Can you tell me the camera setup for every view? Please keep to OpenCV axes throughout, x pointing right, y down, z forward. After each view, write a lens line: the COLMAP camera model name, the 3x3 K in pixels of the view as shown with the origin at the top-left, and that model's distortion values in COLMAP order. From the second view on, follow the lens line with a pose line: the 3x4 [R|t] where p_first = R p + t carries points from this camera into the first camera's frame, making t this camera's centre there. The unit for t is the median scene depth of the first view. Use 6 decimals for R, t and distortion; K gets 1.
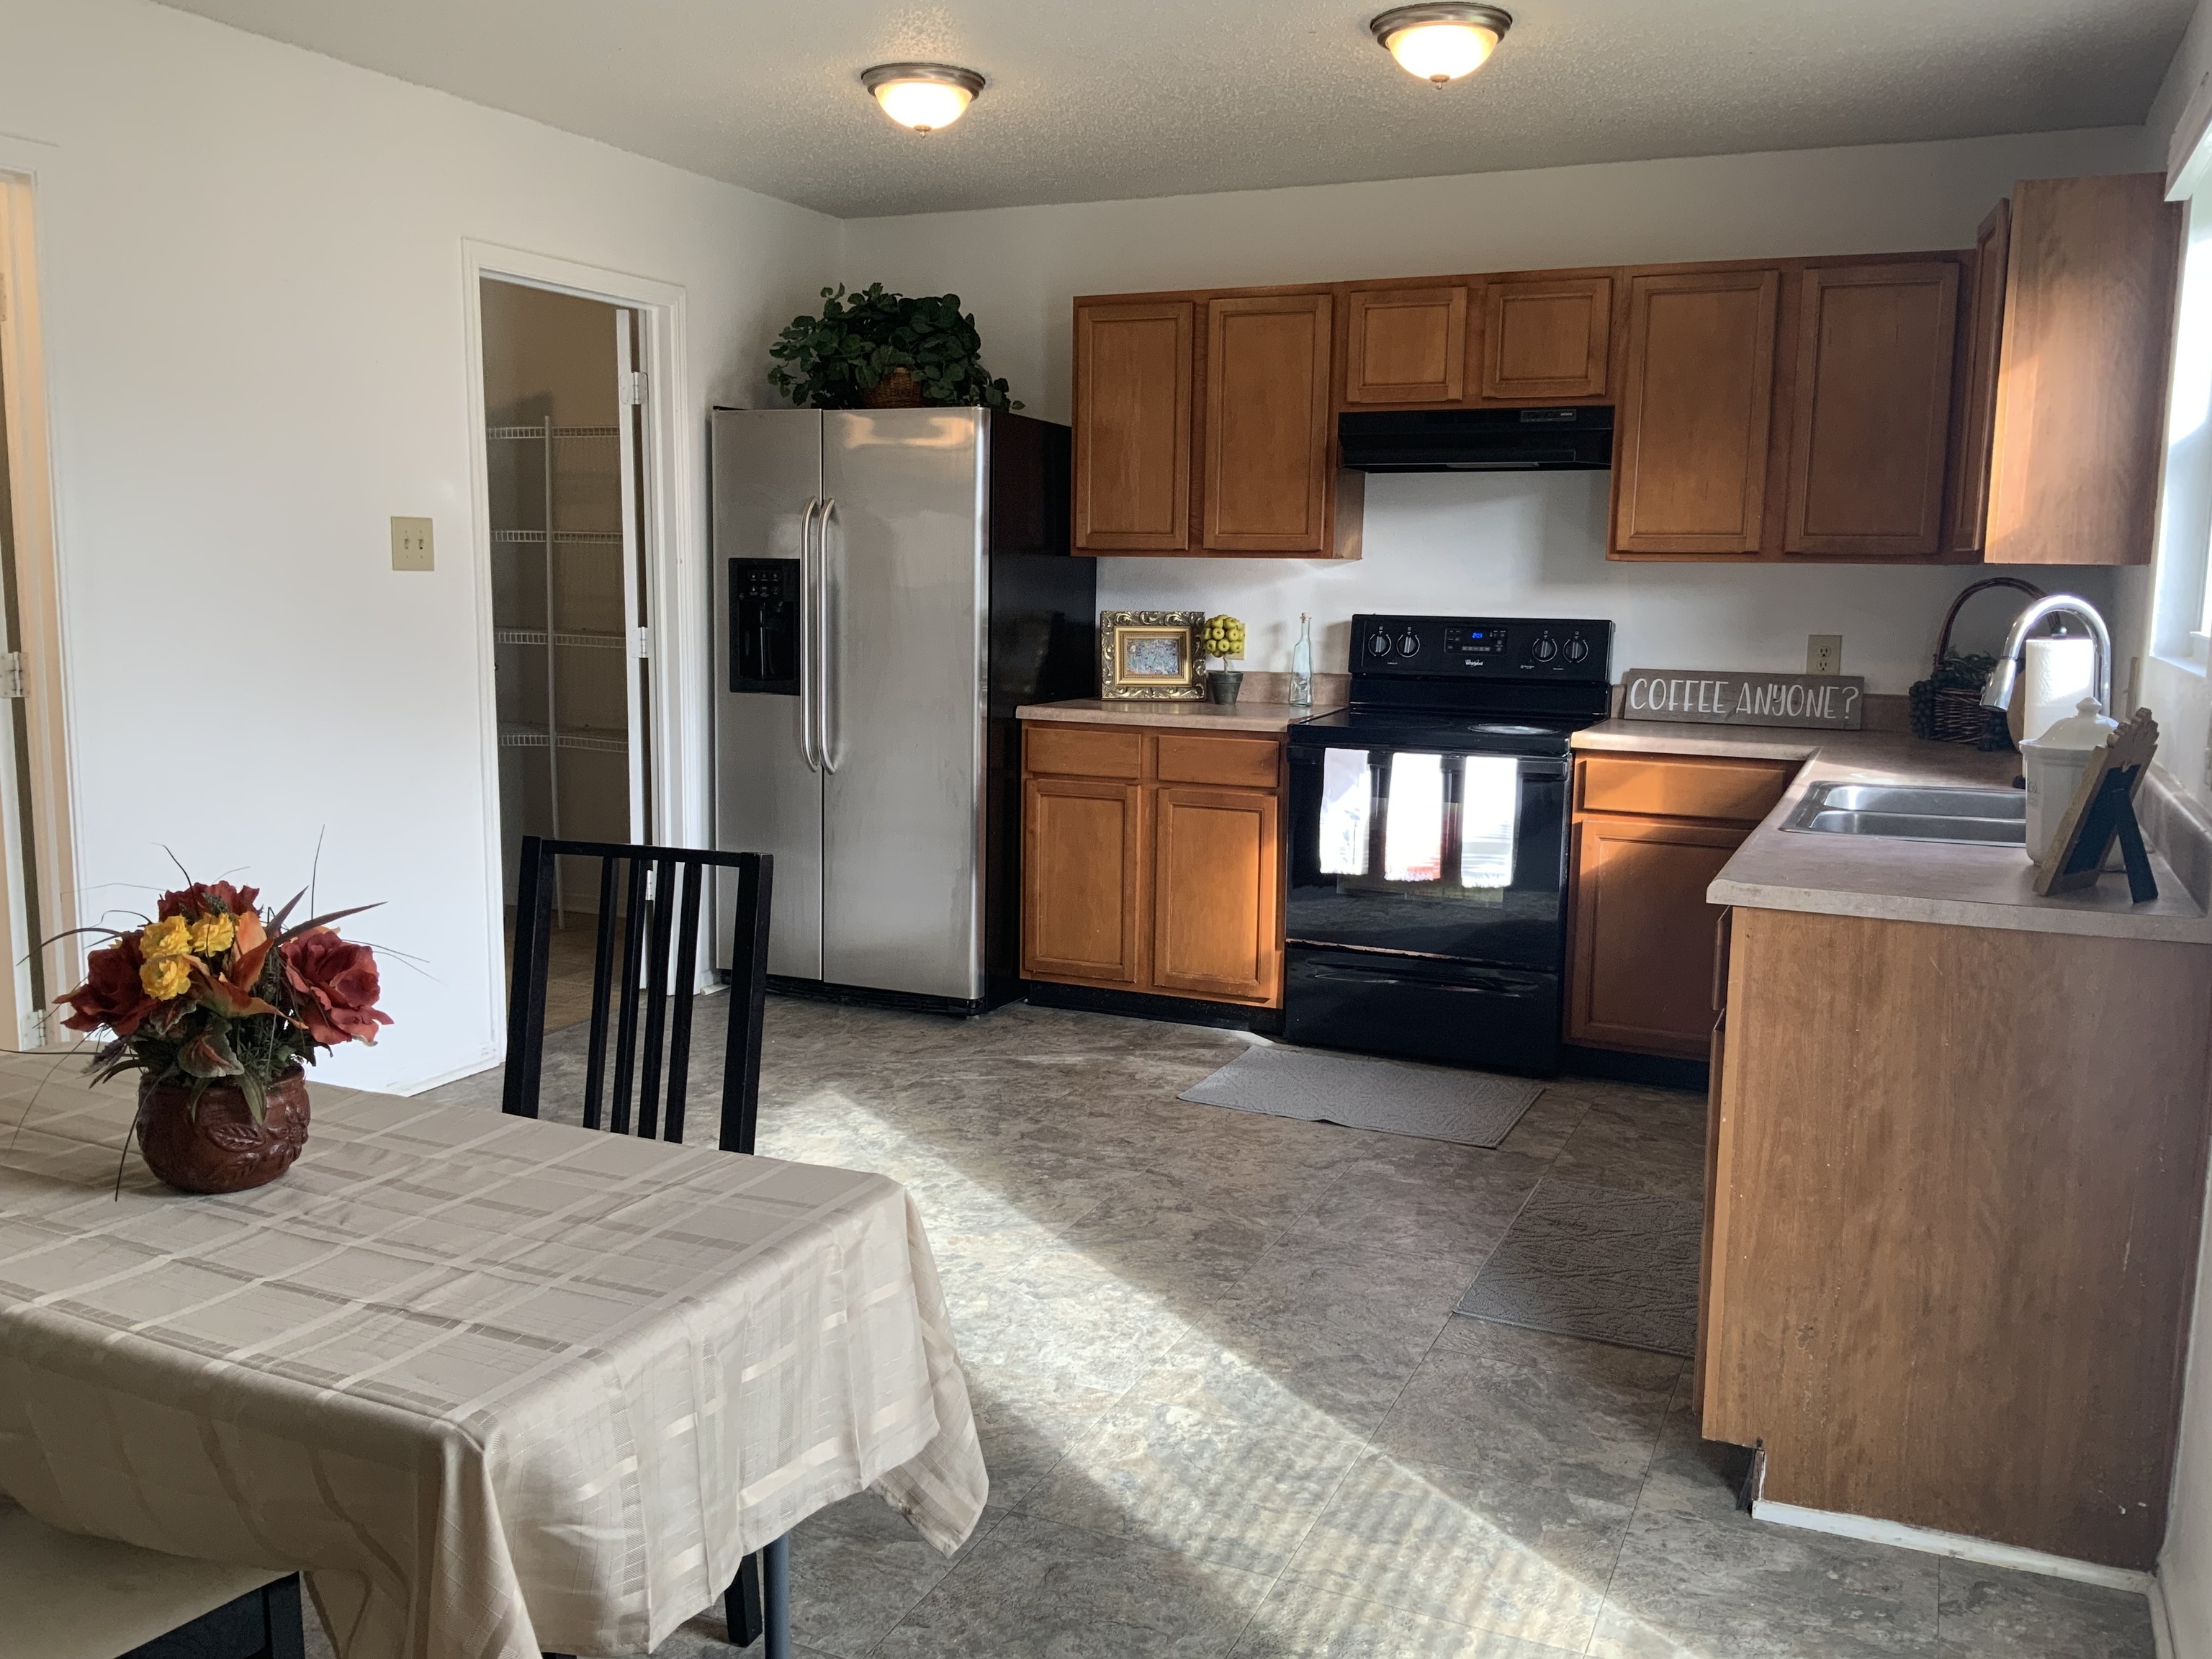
lens RADIAL K [[1854.8, 0, 1092.9], [0, 1854.8, 832.5], [0, 0, 1]] dist [0.094477, -0.192362]
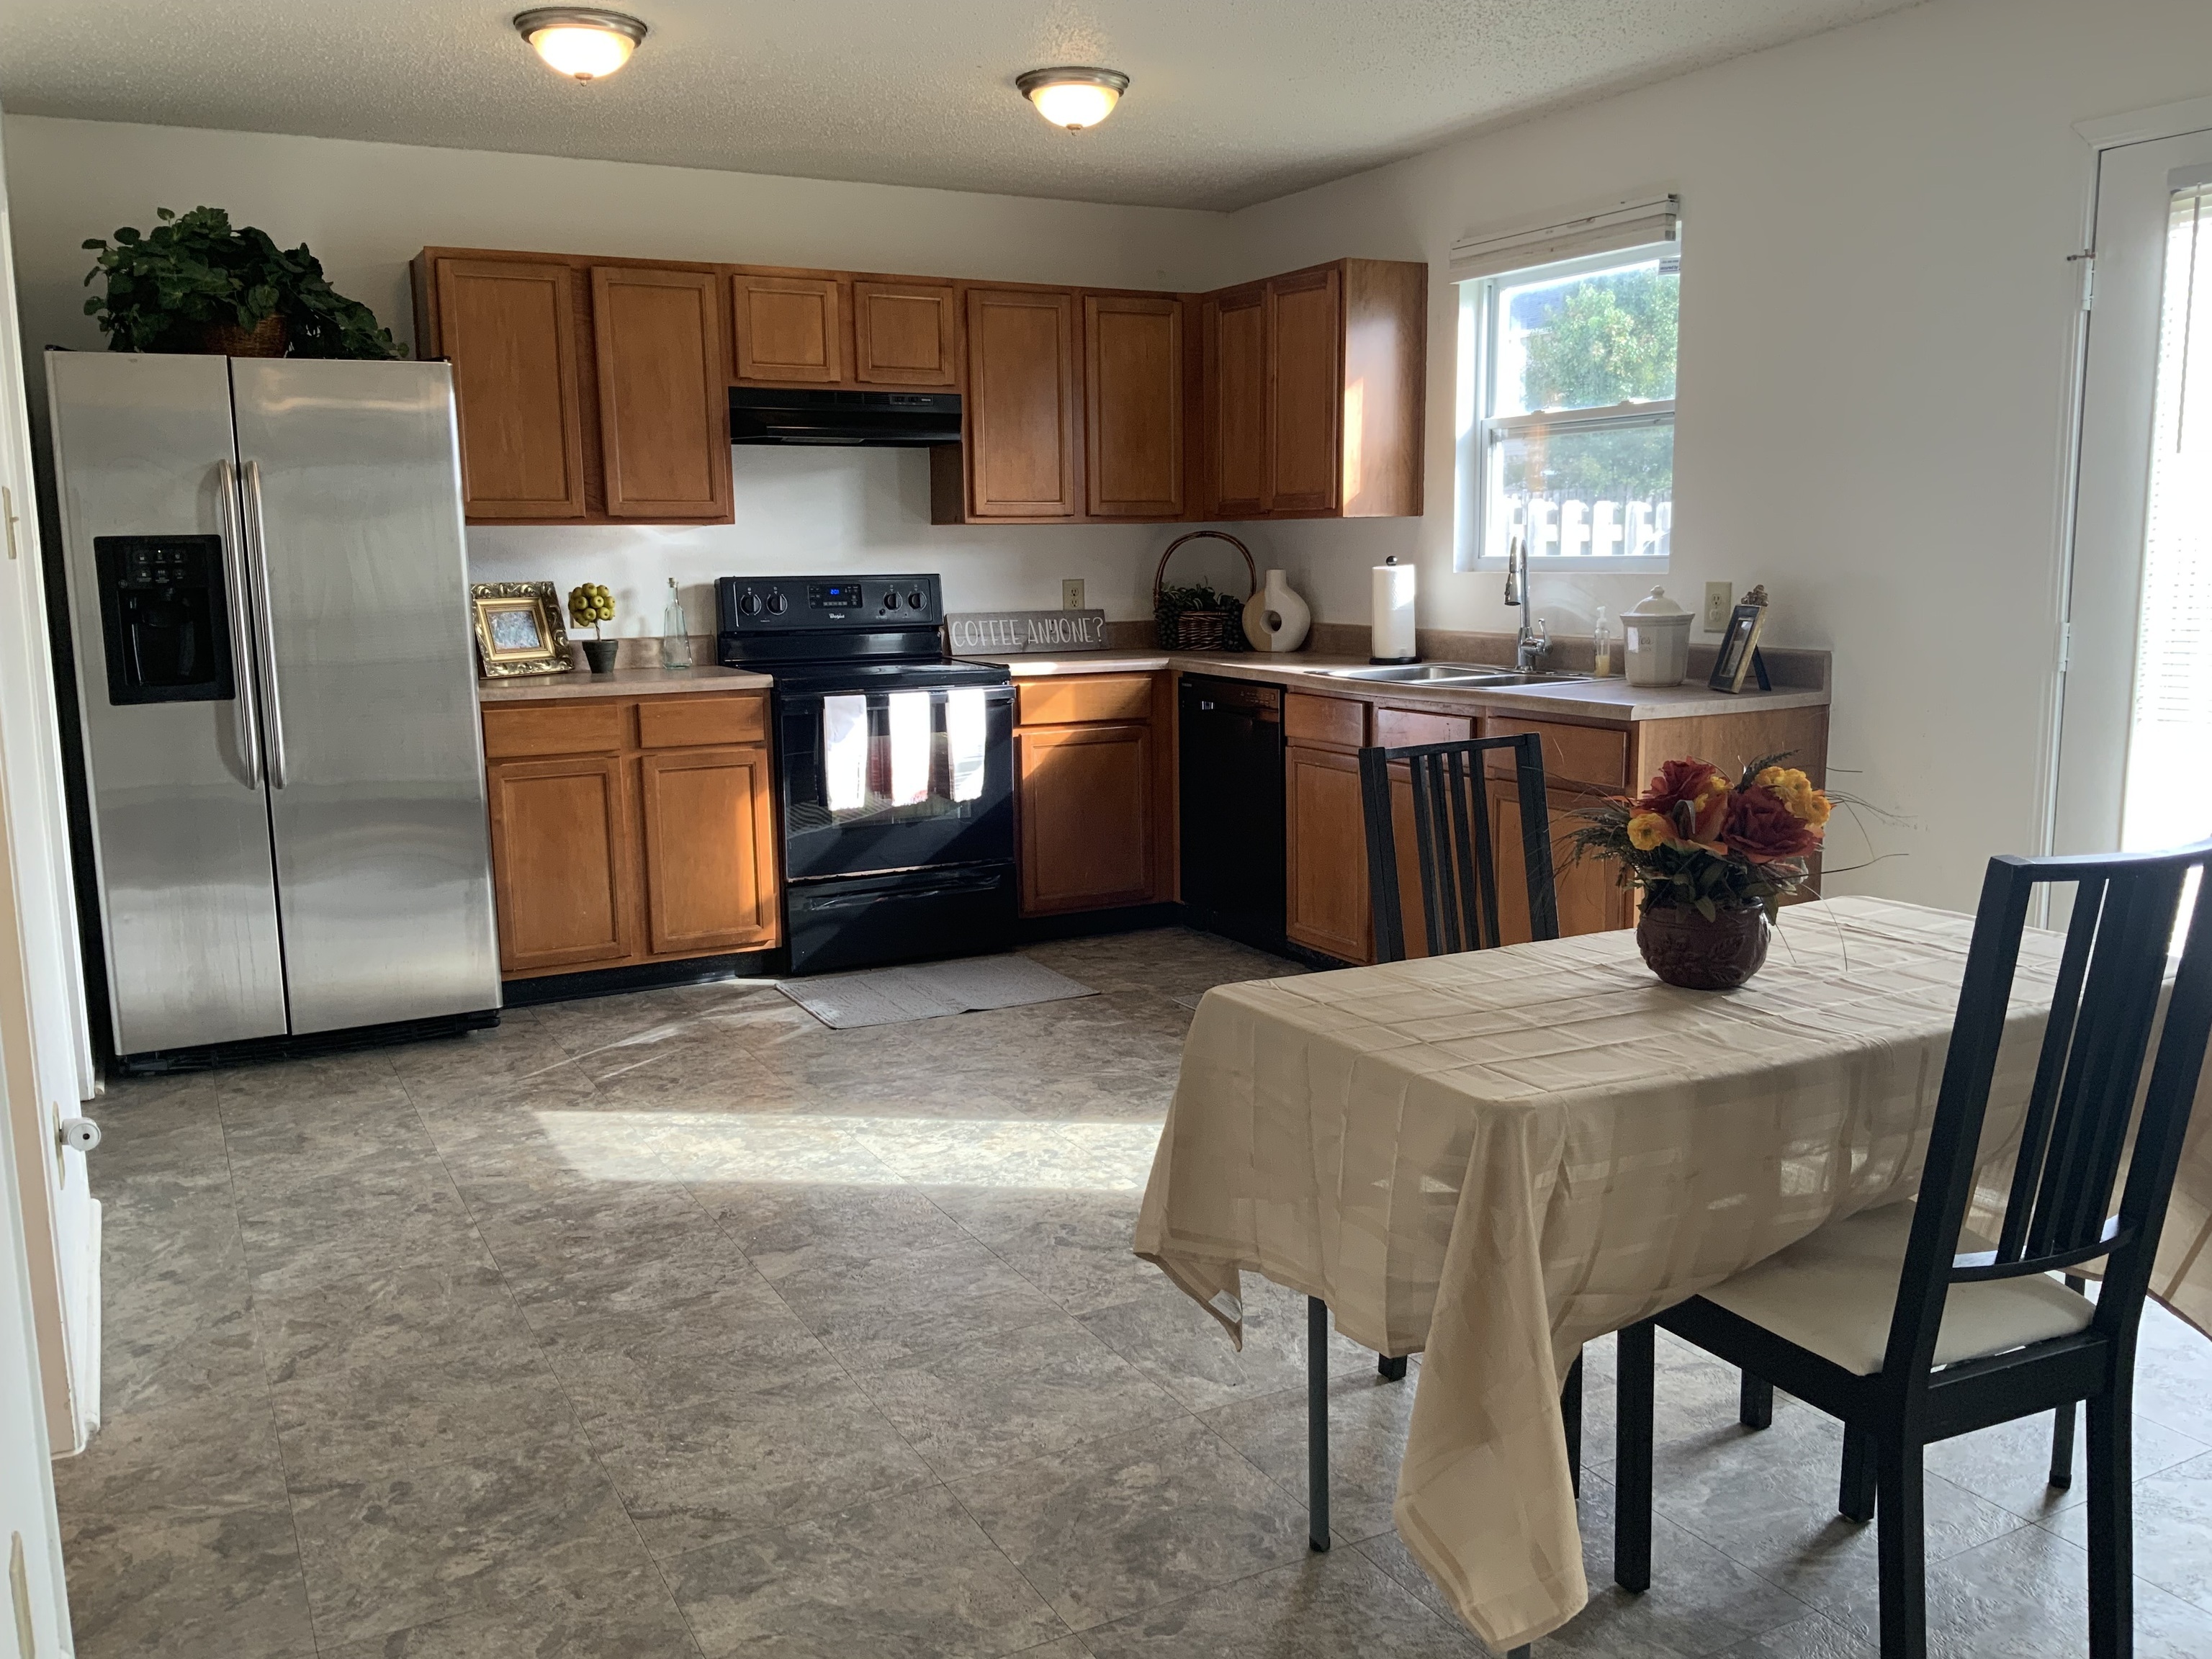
lens RADIAL K [[1854.8, 0, 1127.3], [0, 1854.8, 837.8], [0, 0, 1]] dist [0.094477, -0.192362]
pose [[0.591280, -0.147769, 0.792813, -0.644999], [0.137837, 0.987122, 0.081187, -0.027597], [-0.794600, 0.061274, 0.604033, 0.199473]]
